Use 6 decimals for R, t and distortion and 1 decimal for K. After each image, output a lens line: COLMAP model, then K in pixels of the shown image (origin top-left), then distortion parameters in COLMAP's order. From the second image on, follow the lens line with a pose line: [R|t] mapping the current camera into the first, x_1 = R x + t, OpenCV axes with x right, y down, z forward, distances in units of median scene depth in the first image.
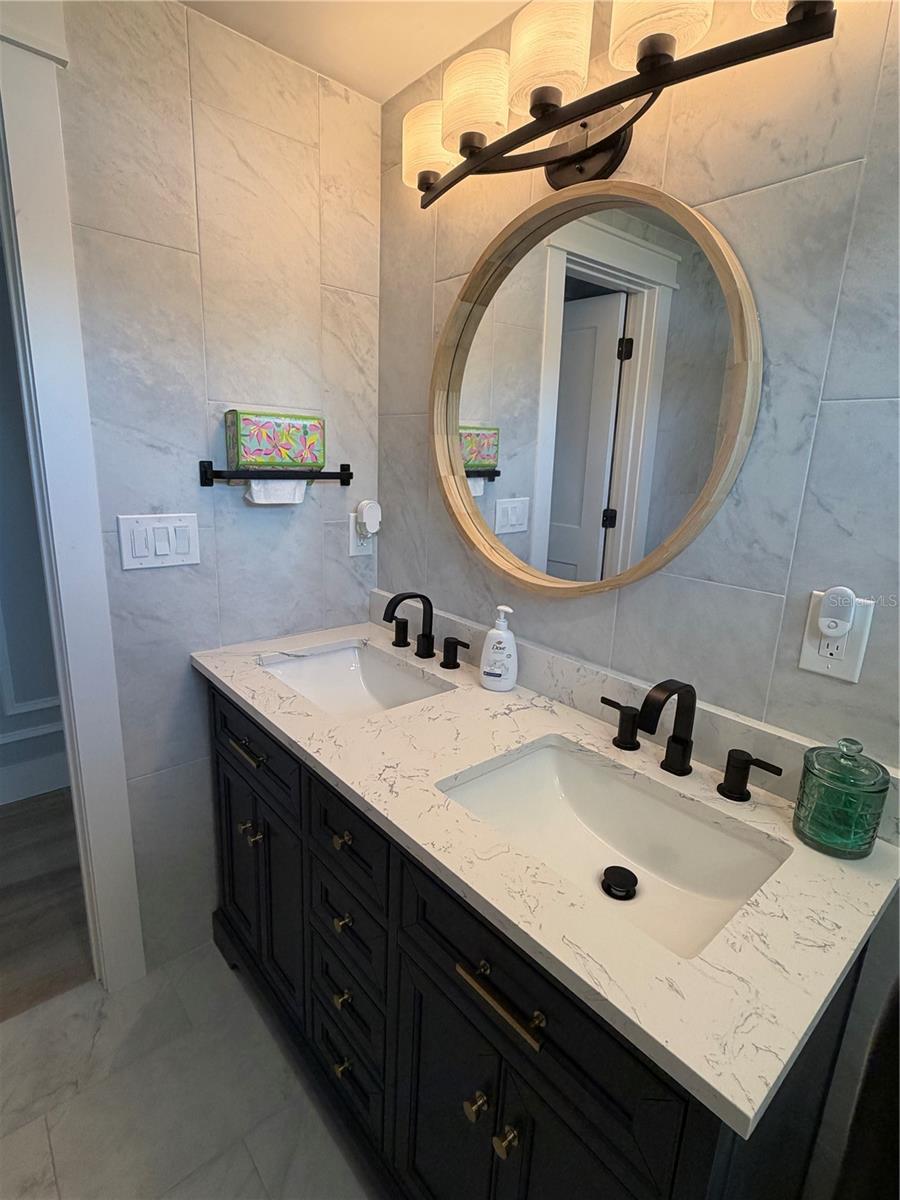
lens RADIAL K [[589.4, 0, 450.0], [0, 589.4, 600.0], [0, 0, 1]] dist [-0.000353, -0.000059]
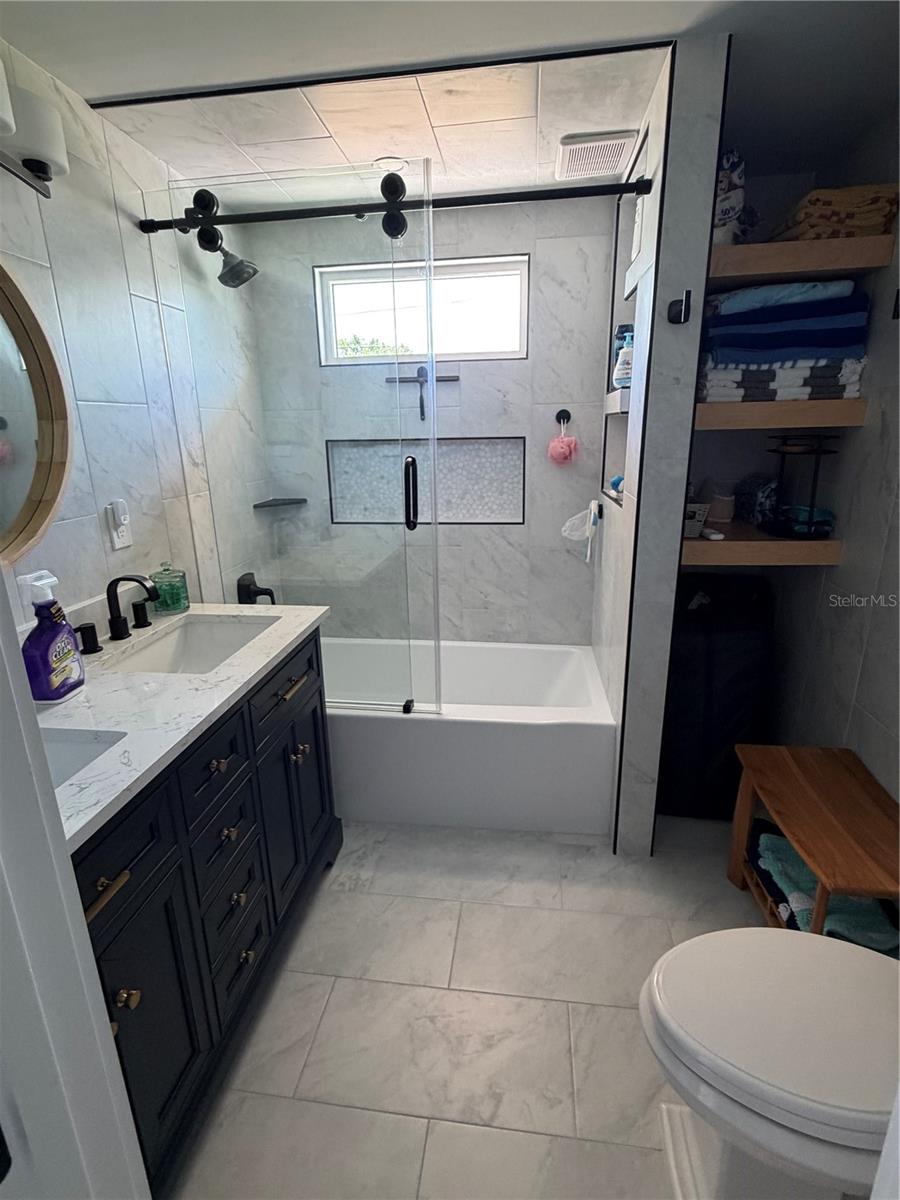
lens RADIAL K [[589.4, 0, 450.0], [0, 589.4, 600.0], [0, 0, 1]] dist [-0.000353, -0.000059]
pose [[-0.660921, -0.239211, 0.711310, -1.404720], [0.171535, 0.874590, 0.453505, -0.393550], [-0.730588, 0.421746, -0.537002, 1.276869]]
